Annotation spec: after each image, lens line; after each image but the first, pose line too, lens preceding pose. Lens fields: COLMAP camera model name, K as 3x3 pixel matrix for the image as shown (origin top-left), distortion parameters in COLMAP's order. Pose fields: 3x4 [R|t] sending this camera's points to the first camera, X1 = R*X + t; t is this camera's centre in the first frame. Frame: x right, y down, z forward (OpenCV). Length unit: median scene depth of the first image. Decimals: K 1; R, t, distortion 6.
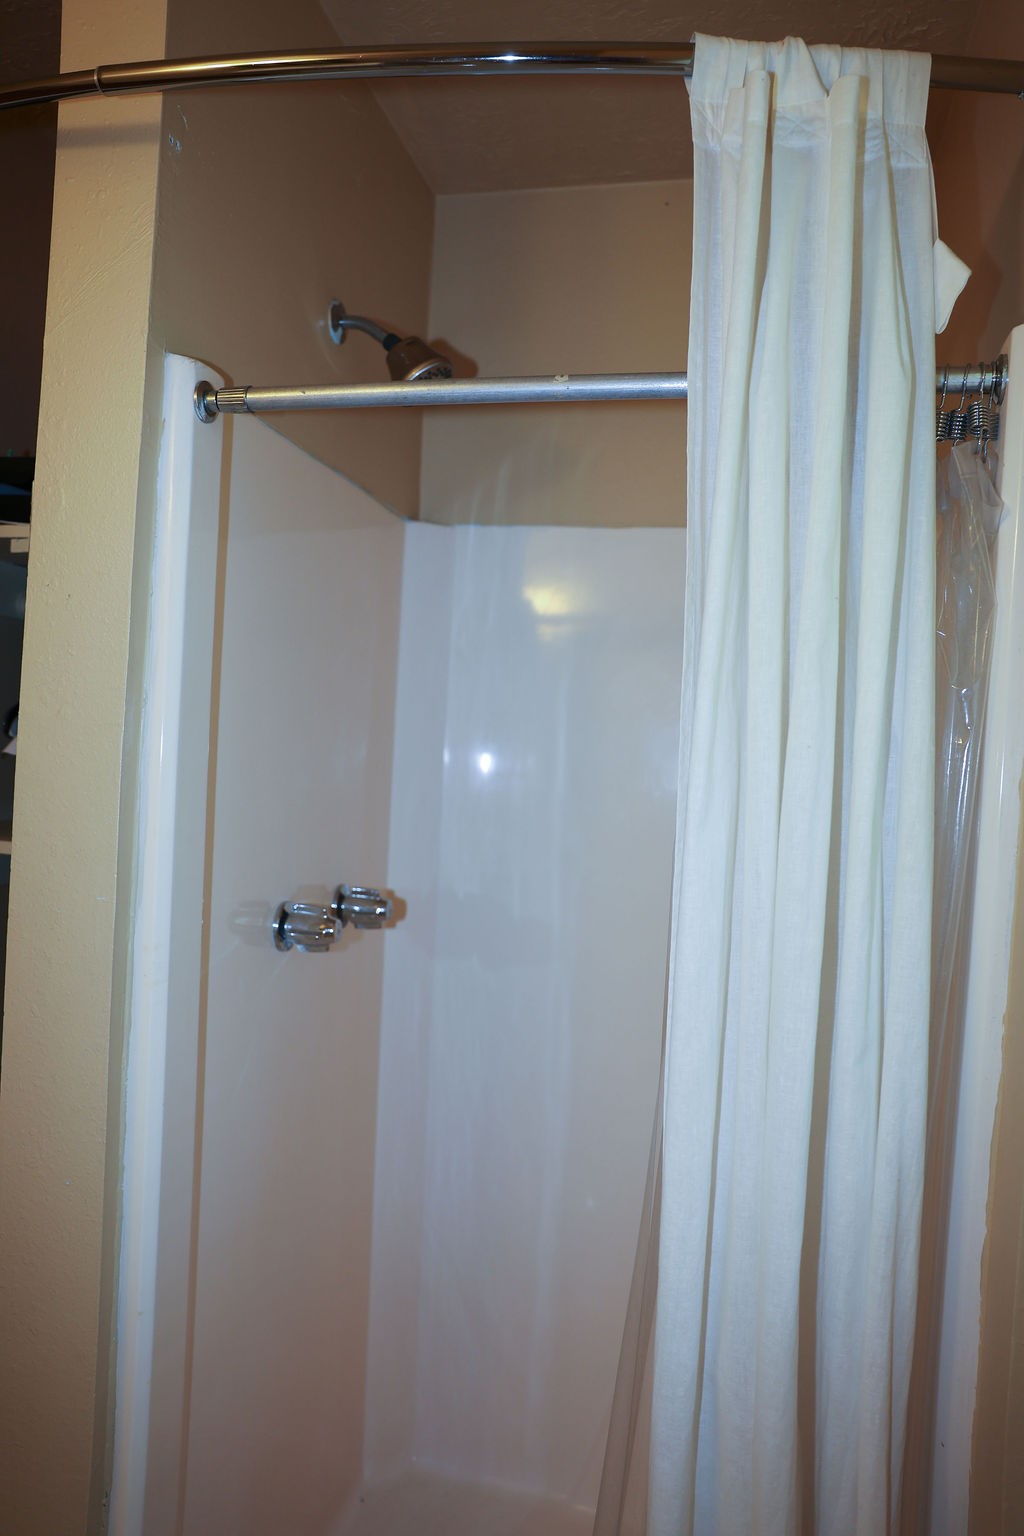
lens RADIAL K [[1041.5, 0, 512.0], [0, 1041.5, 768.0], [0, 0, 1]] dist [-0.106213, 0.083943]
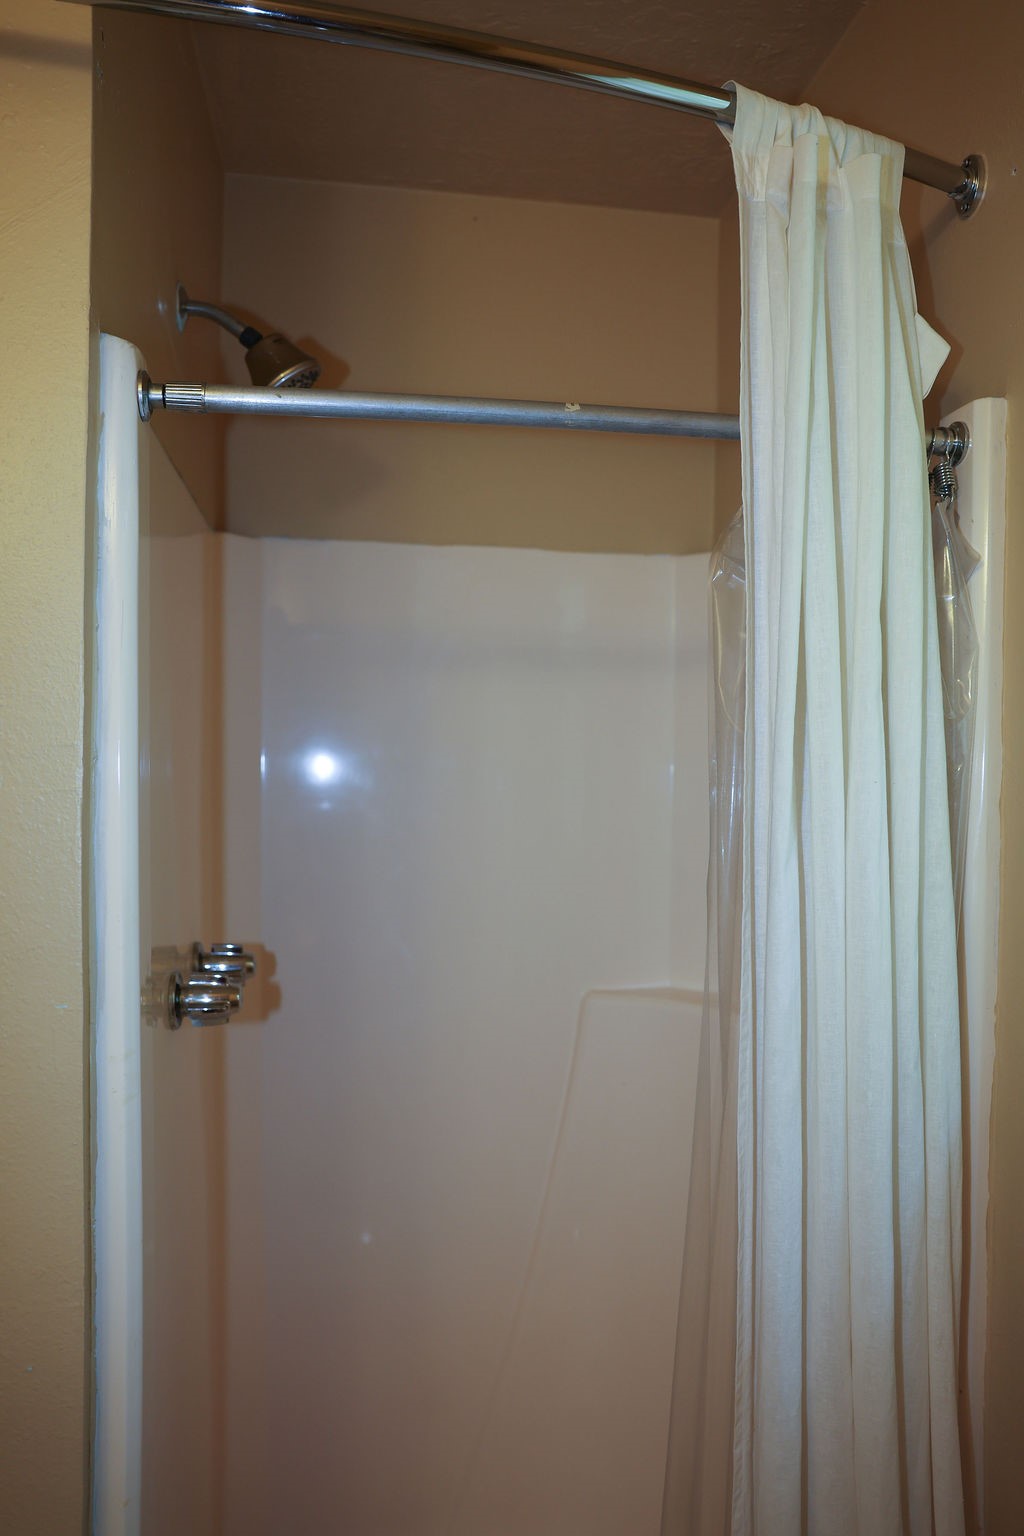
lens RADIAL K [[1041.5, 0, 512.0], [0, 1041.5, 768.0], [0, 0, 1]] dist [-0.106213, 0.083943]
pose [[0.927219, -0.045923, 0.371694, -0.286404], [0.045504, 0.998915, 0.009901, -0.040784], [-0.371745, 0.007733, 0.928302, 0.098485]]
